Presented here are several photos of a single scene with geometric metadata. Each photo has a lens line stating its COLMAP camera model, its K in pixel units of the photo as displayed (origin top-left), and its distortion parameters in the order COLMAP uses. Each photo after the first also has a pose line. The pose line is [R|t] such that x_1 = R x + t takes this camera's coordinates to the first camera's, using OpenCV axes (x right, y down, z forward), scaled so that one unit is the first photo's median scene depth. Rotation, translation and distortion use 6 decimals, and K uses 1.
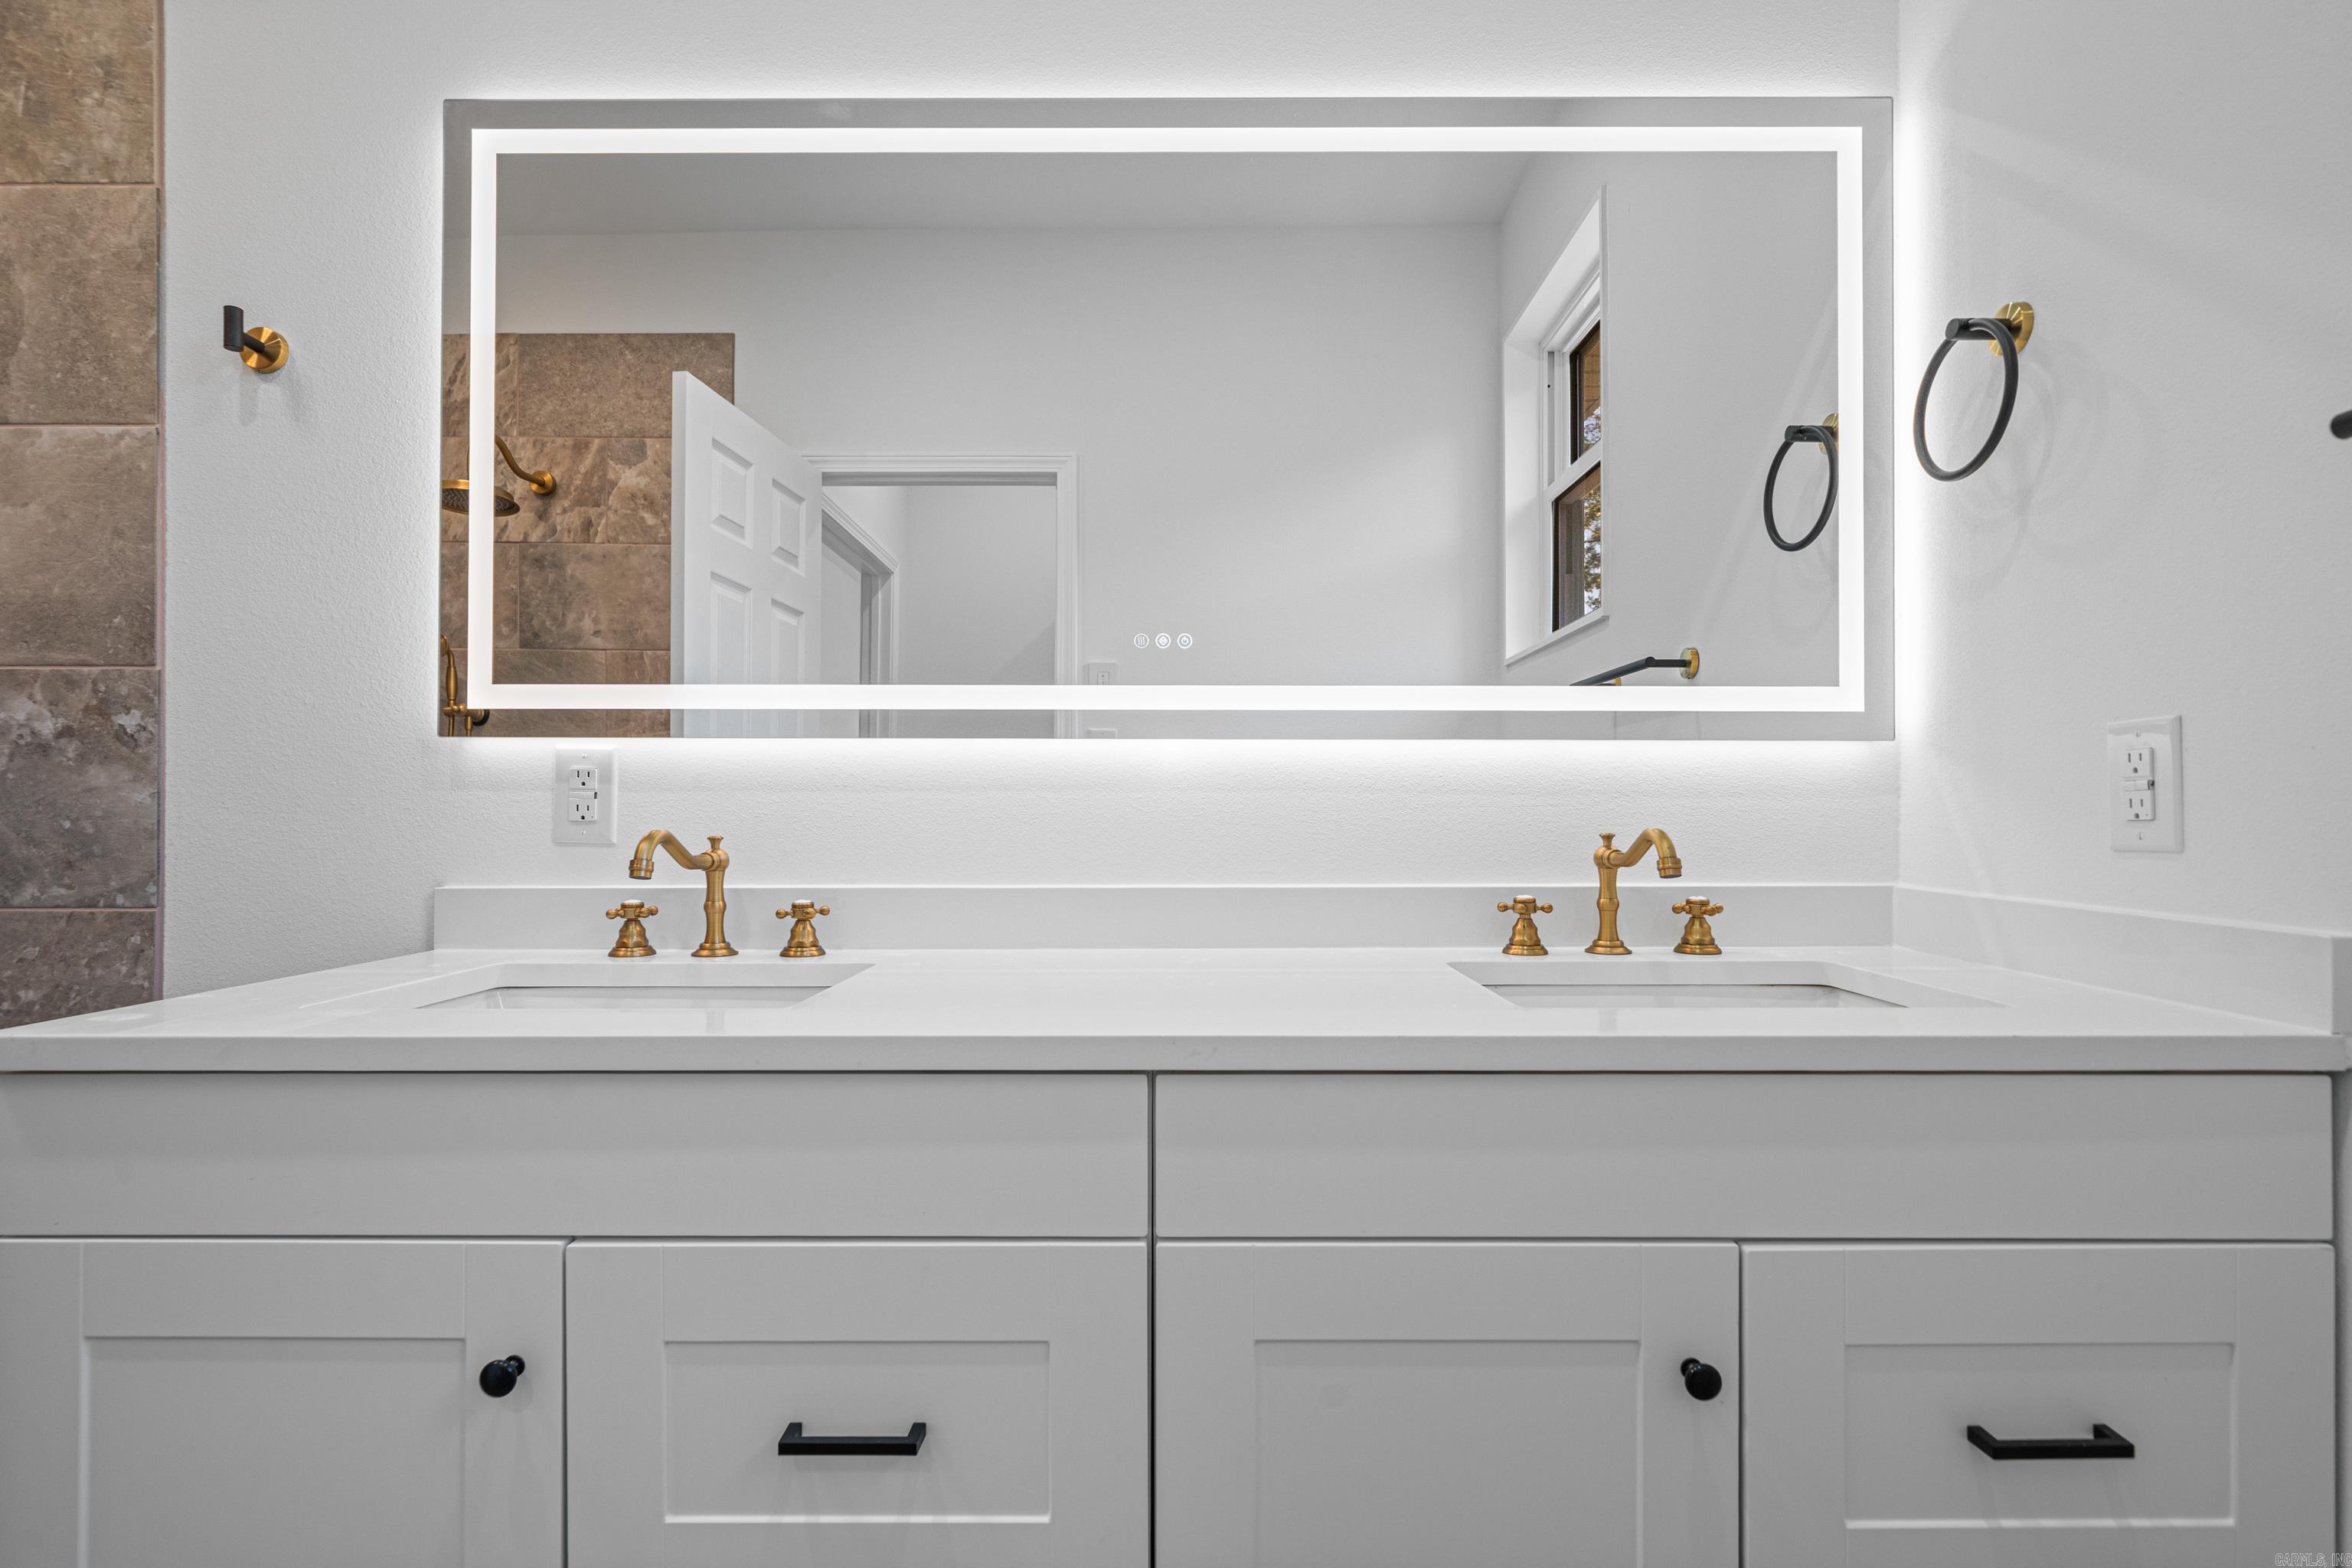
lens RADIAL K [[1141.3, 0, 1180.3], [0, 1141.3, 803.5], [0, 0, 1]] dist [0.002284, 0.001220]
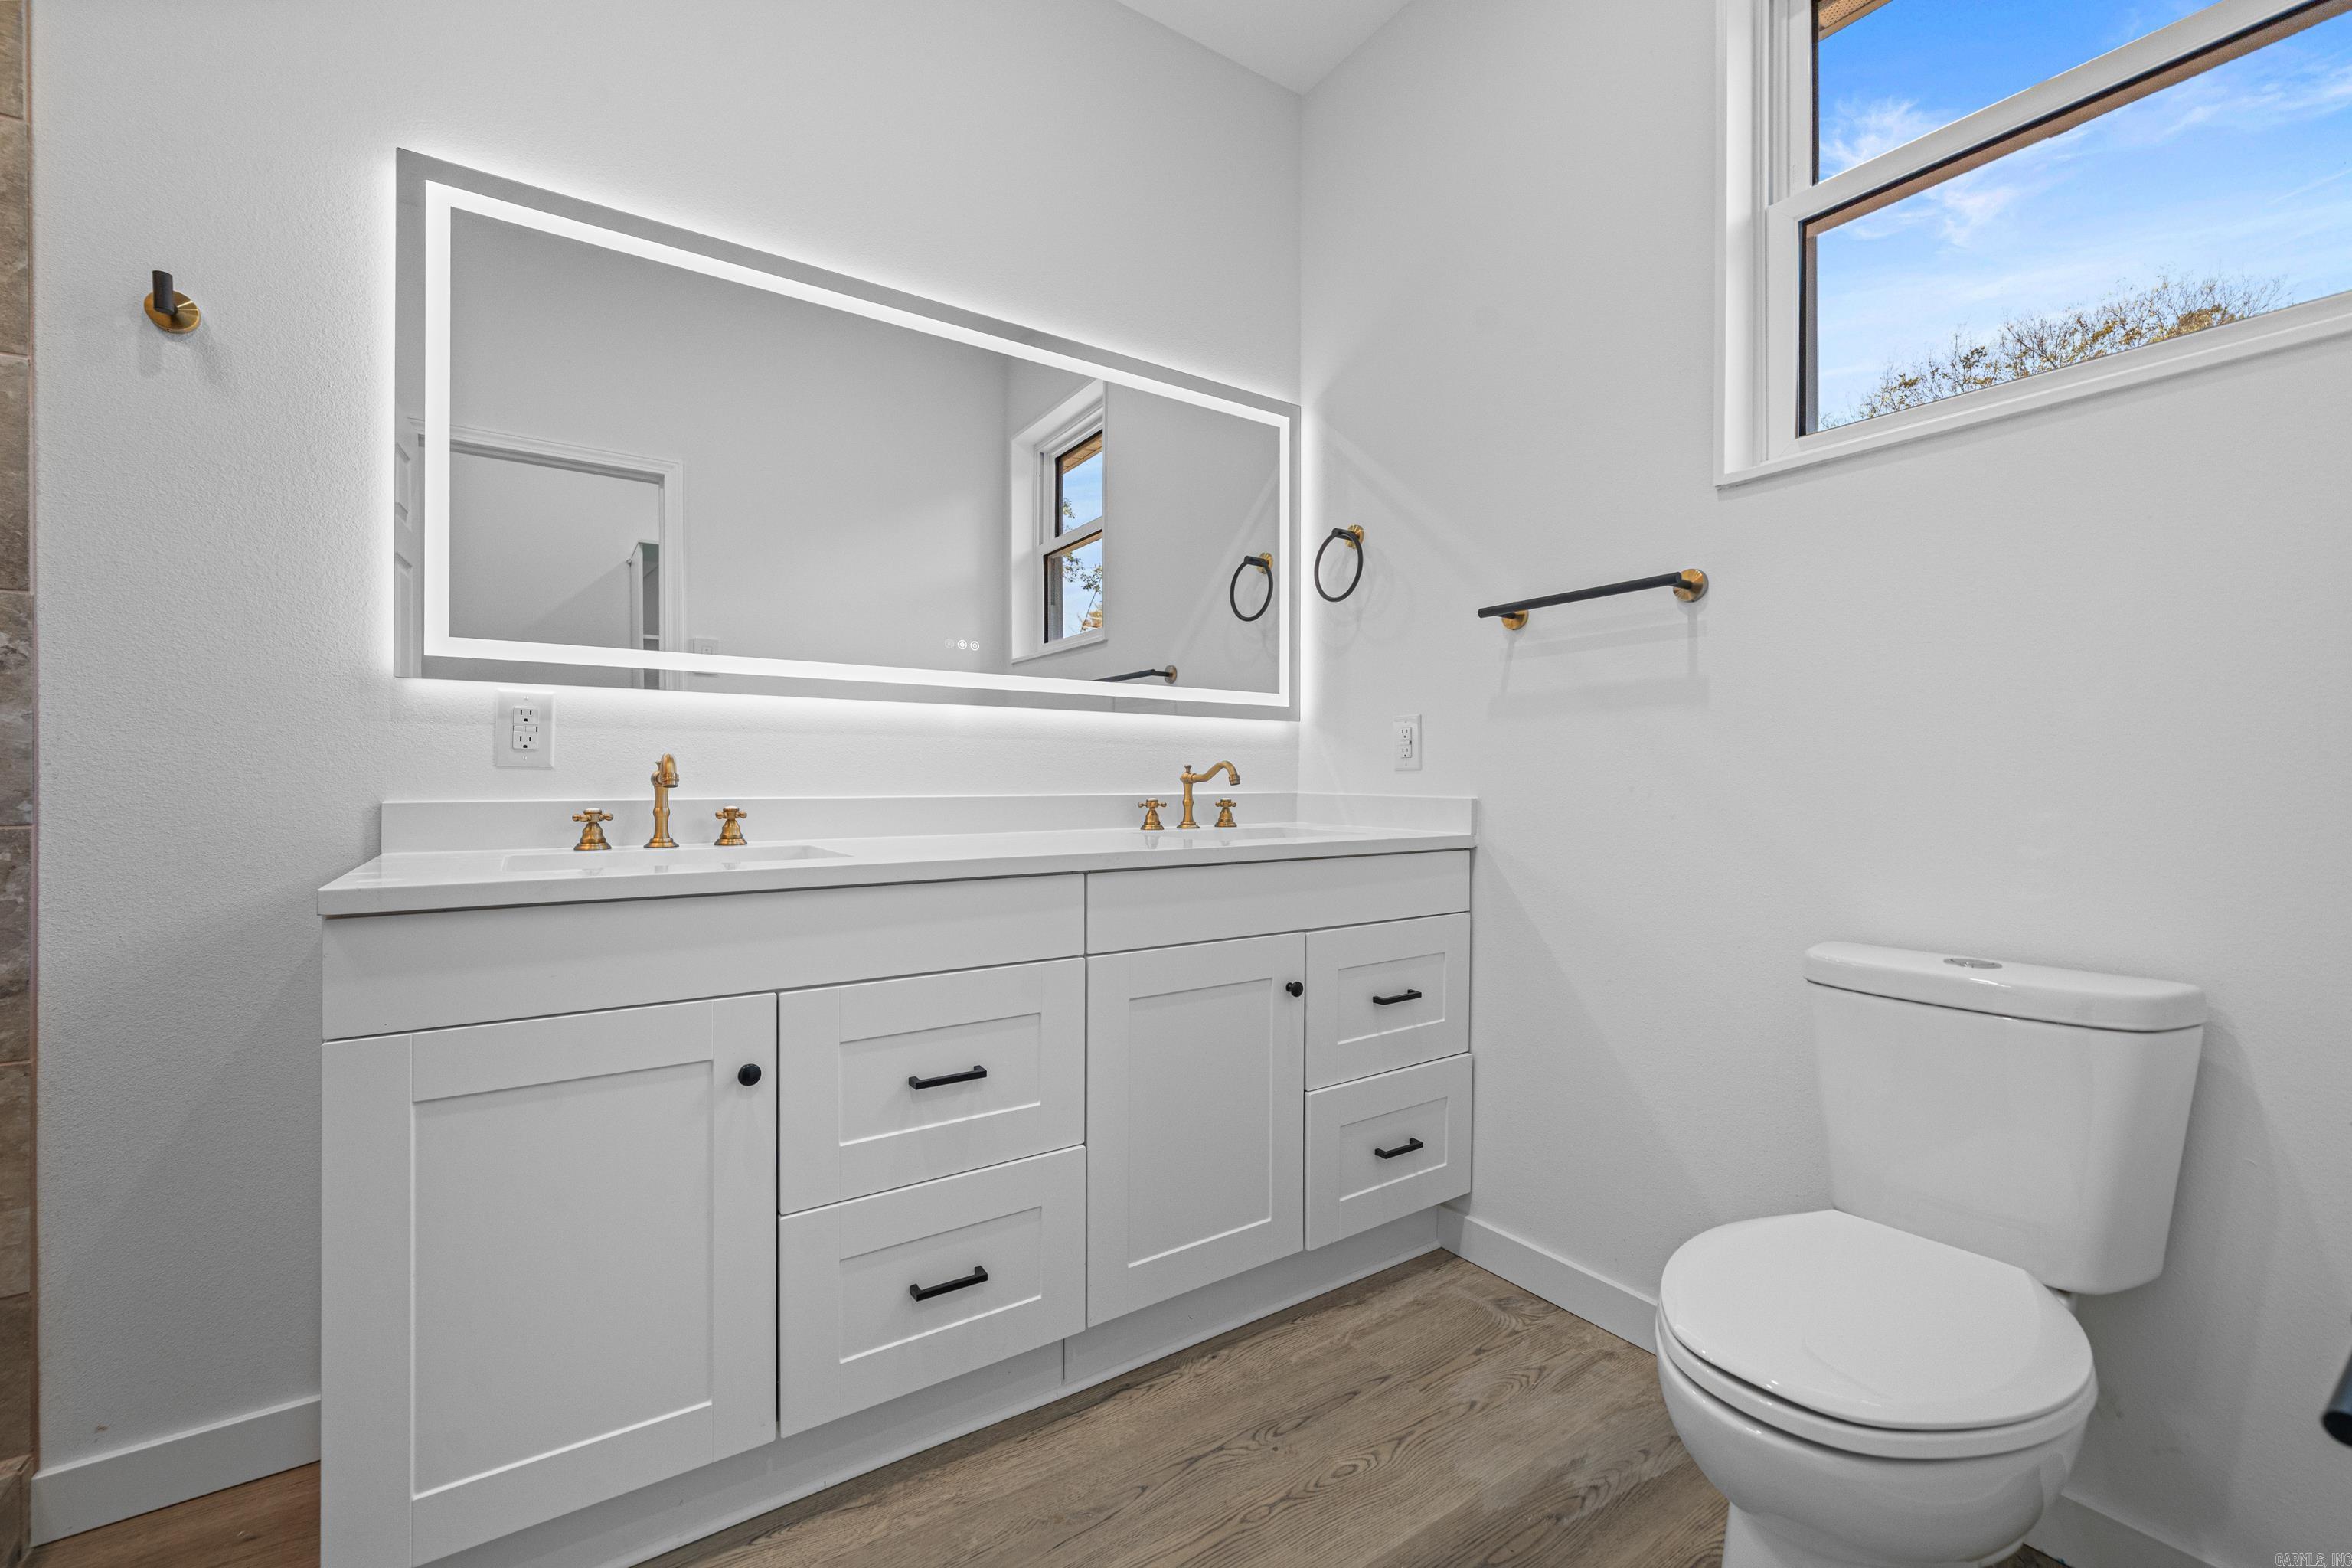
lens RADIAL K [[963.2, 0, 1173.0], [0, 963.2, 777.7], [0, 0, 1]] dist [0.002105, 0.000779]
pose [[0.827239, 0.001756, 0.561847, -0.533055], [-0.007080, 0.999948, 0.007299, 0.034542], [-0.561805, -0.010016, 0.827209, -0.304043]]
